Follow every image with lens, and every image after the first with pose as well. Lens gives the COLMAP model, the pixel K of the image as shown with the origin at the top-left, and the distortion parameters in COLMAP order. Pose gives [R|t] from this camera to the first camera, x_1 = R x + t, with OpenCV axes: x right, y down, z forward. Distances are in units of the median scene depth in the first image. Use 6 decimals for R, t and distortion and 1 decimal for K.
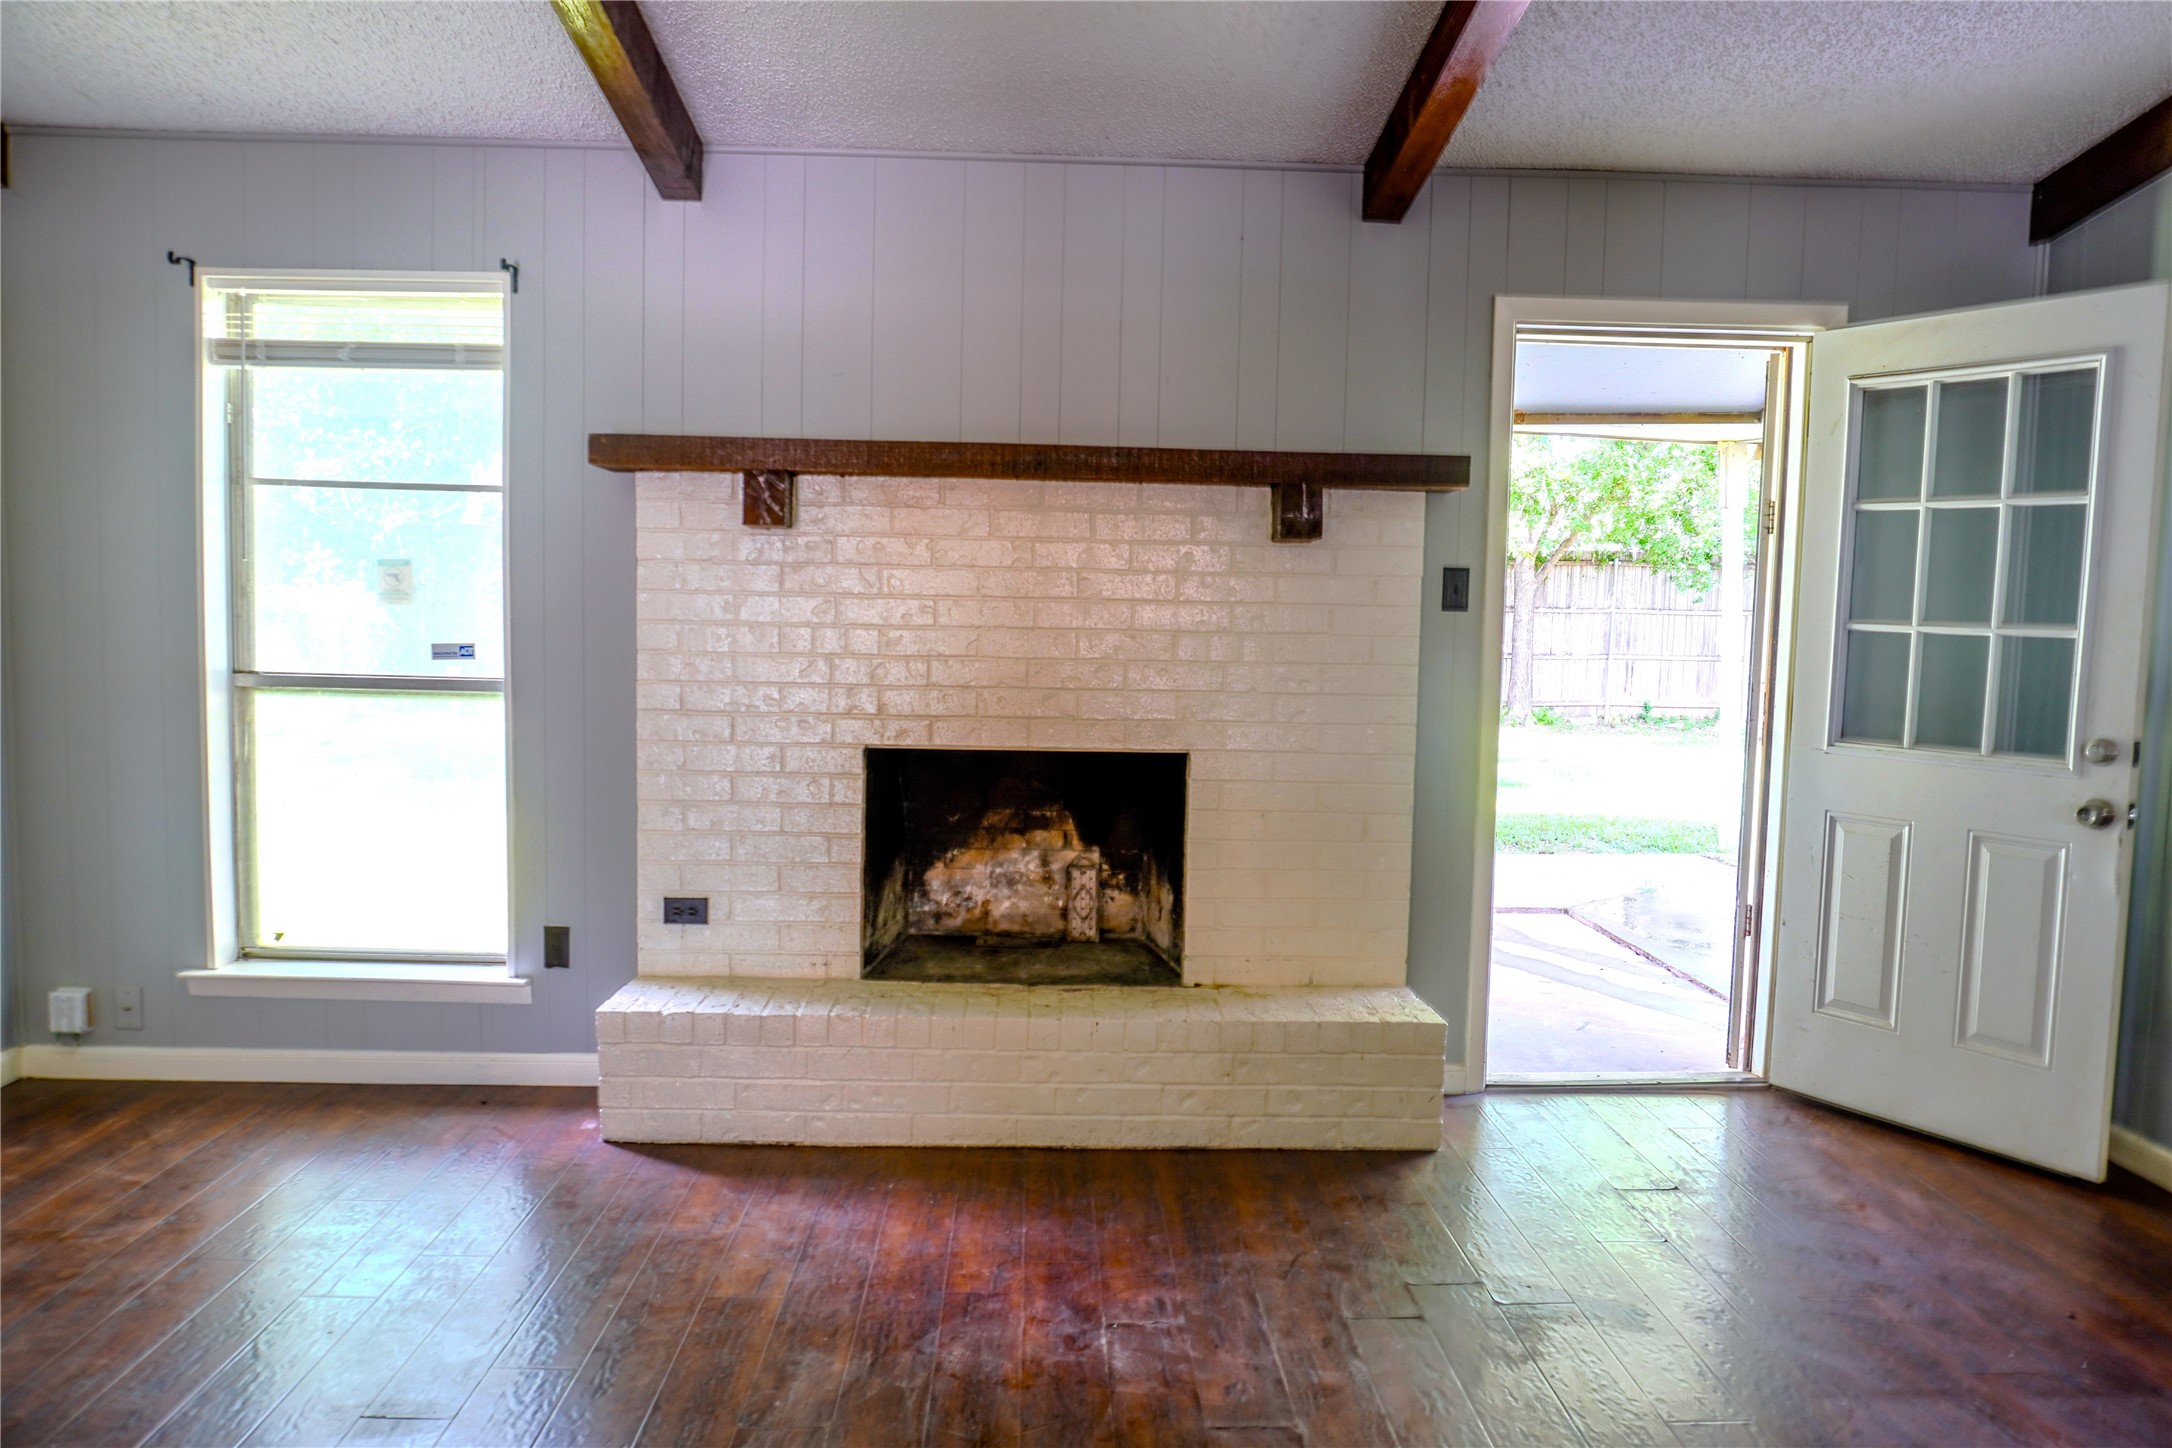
lens RADIAL K [[1474.9, 0, 1079.6], [0, 1474.9, 722.2], [0, 0, 1]] dist [-0.042534, 0.024894]
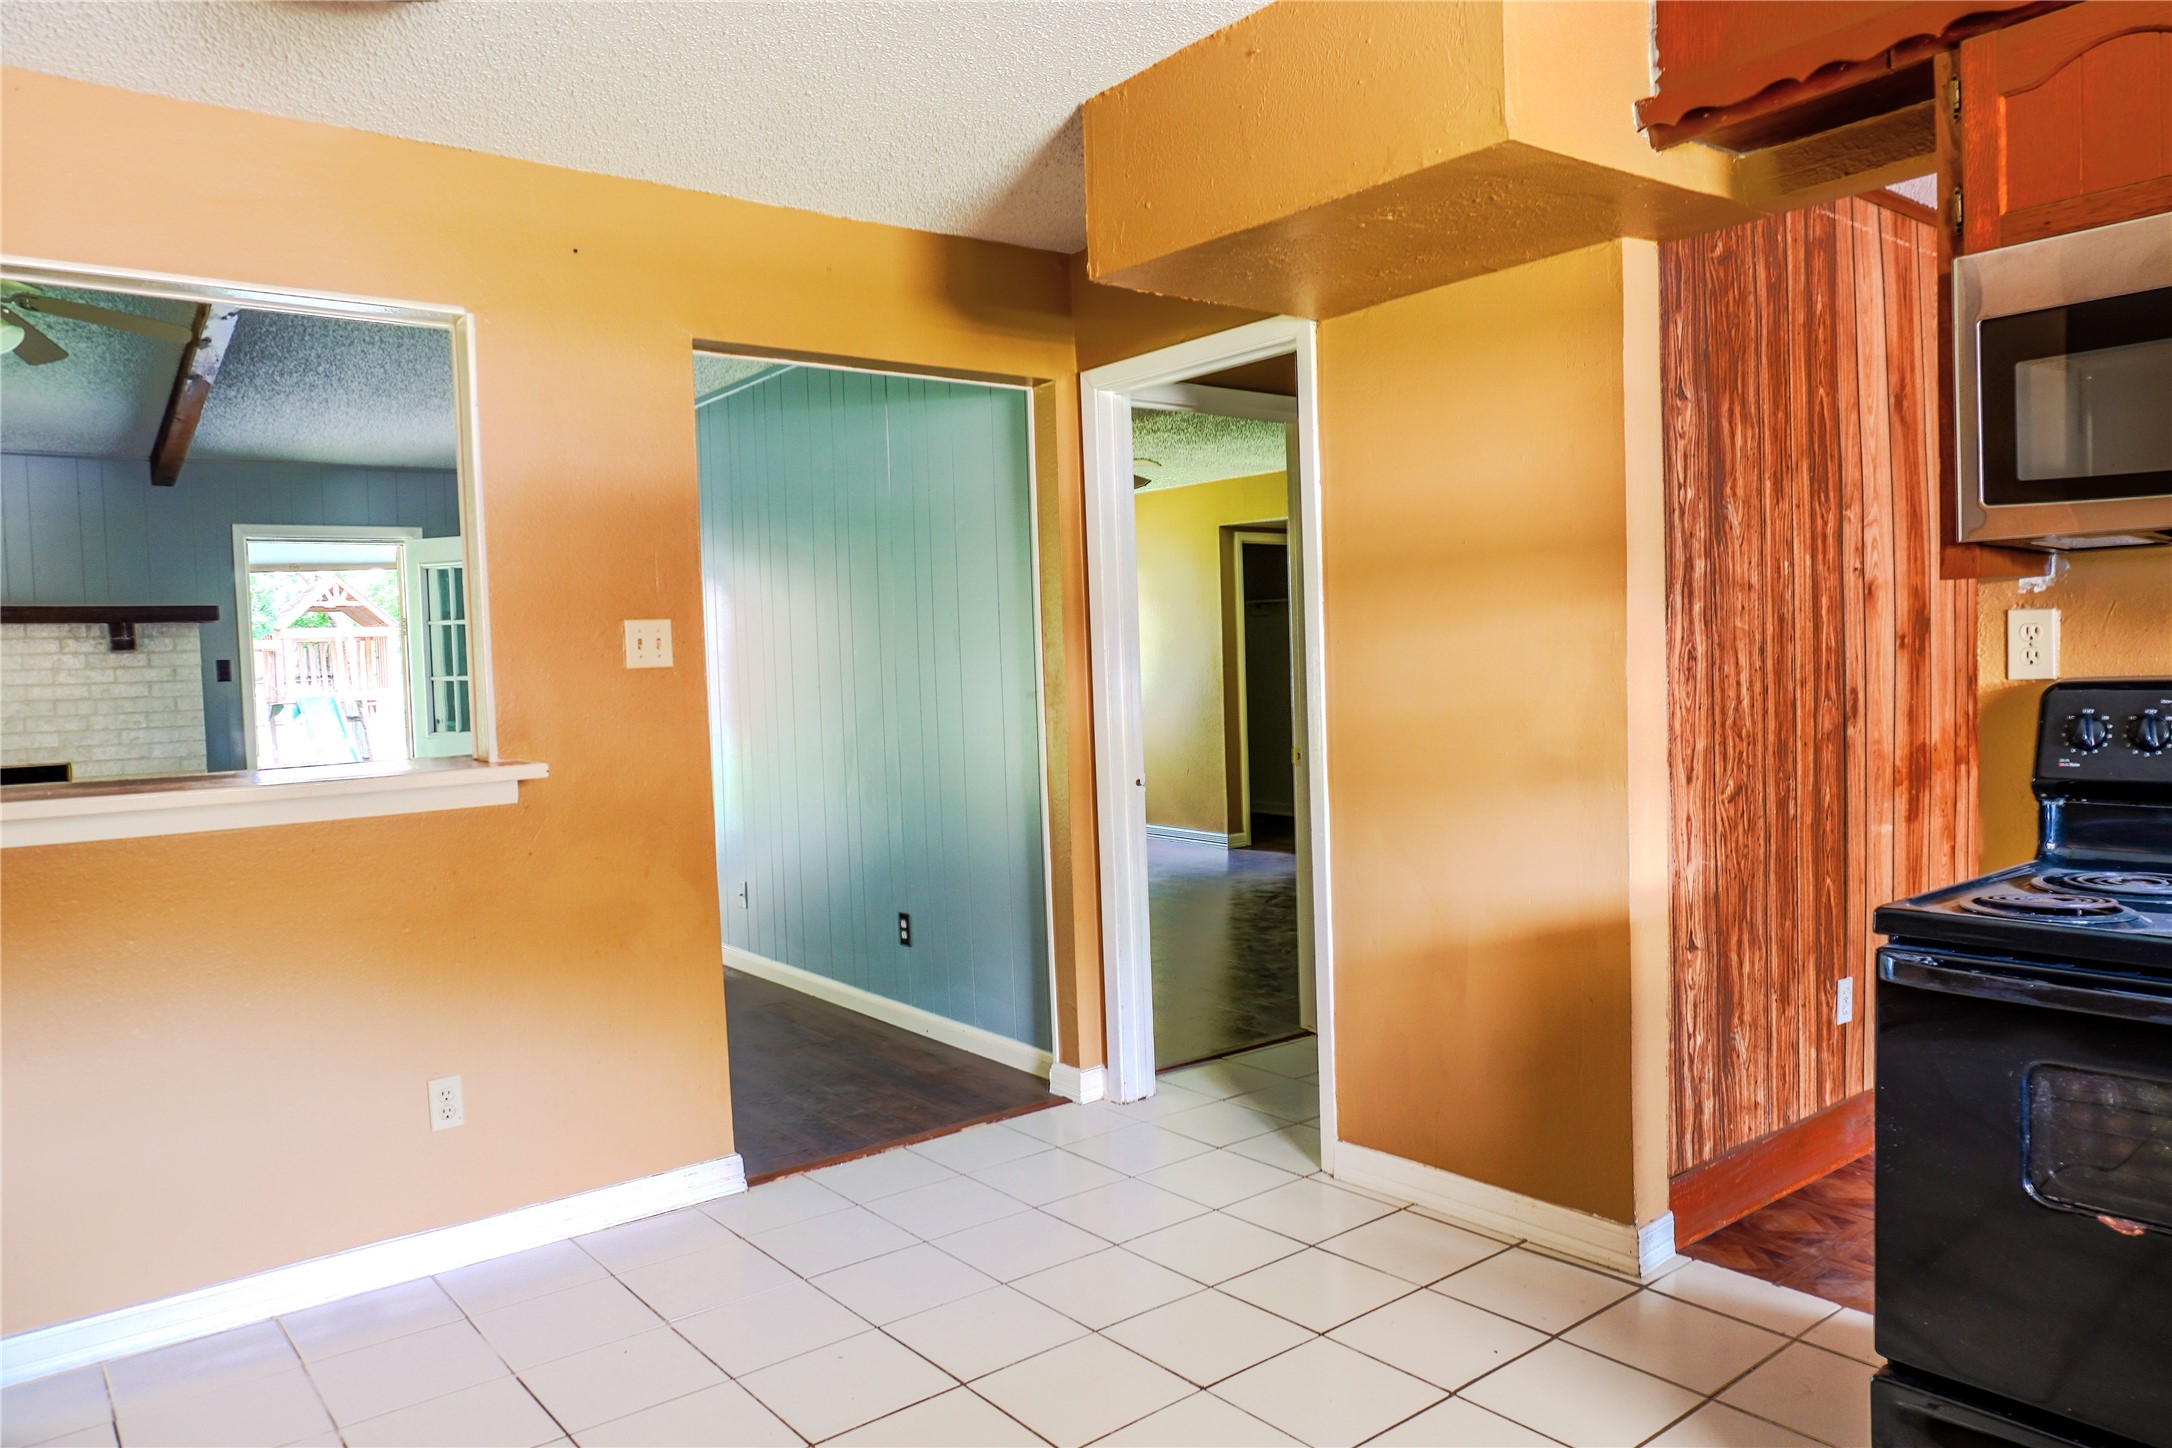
lens RADIAL K [[1474.9, 0, 1077.8], [0, 1474.9, 734.0], [0, 0, 1]] dist [-0.042534, 0.024894]
pose [[0.803272, -0.072716, 0.591157, 0.013910], [0.099871, 0.994911, -0.013325, 0.137084], [-0.587180, 0.069743, 0.806446, -1.272337]]
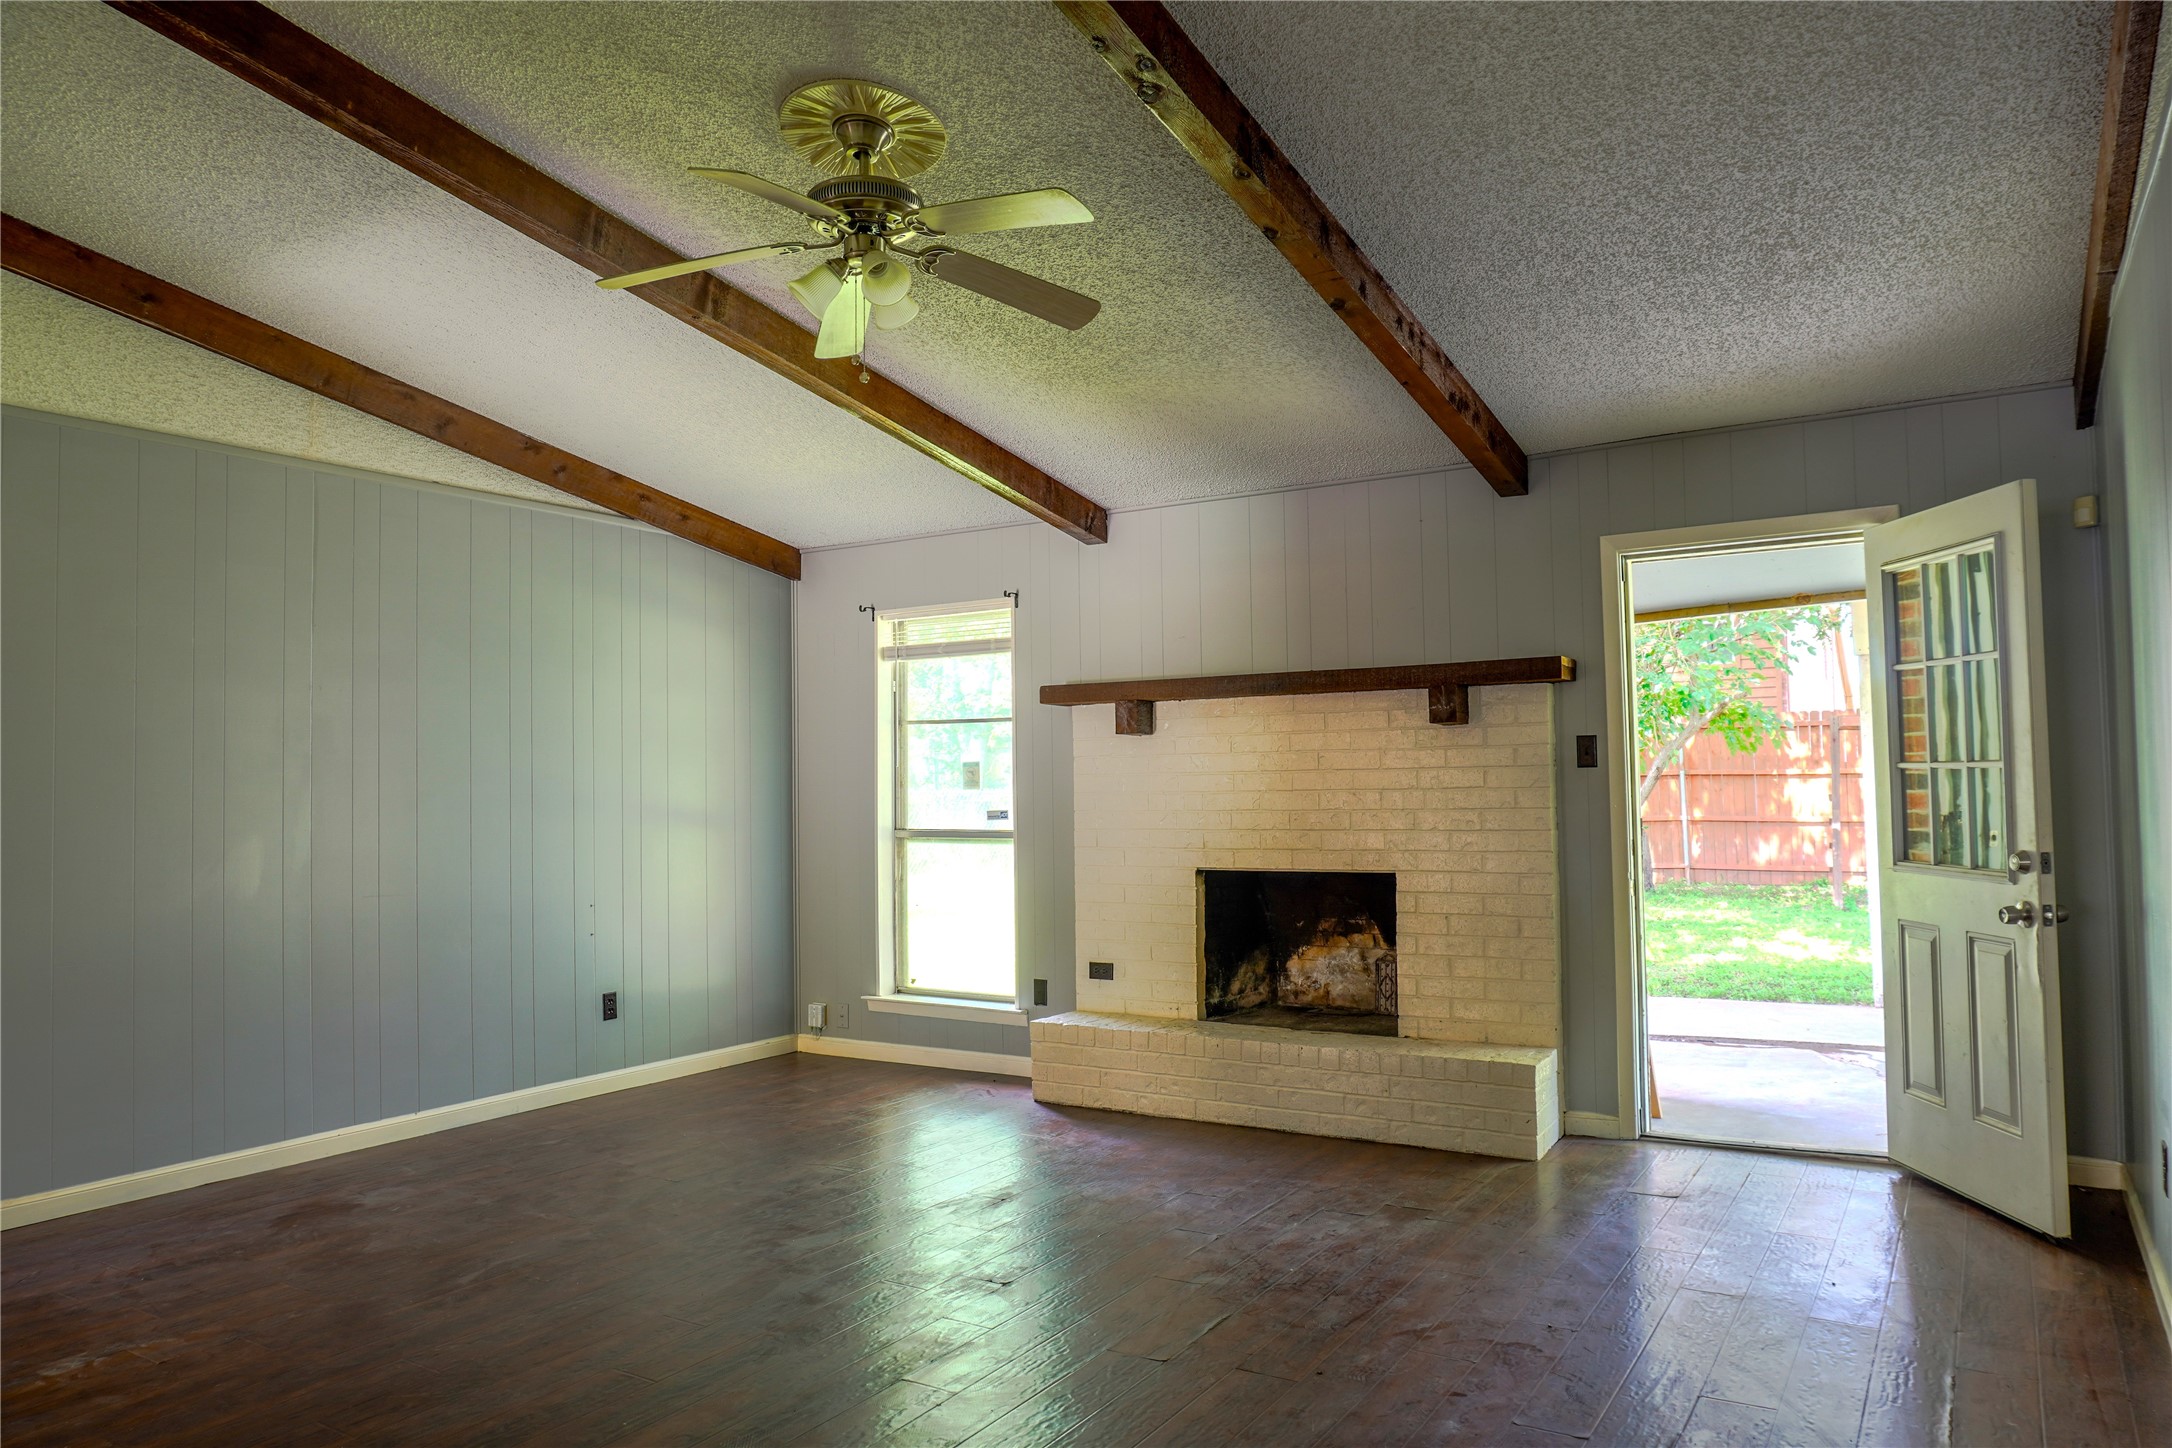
lens RADIAL K [[1474.9, 0, 1091.7], [0, 1474.9, 727.5], [0, 0, 1]] dist [-0.042534, 0.024894]
pose [[0.830108, -0.056592, -0.554724, 0.641355], [-0.010599, 0.993055, -0.117171, 0.051810], [0.557502, 0.103144, 0.823743, -0.374245]]
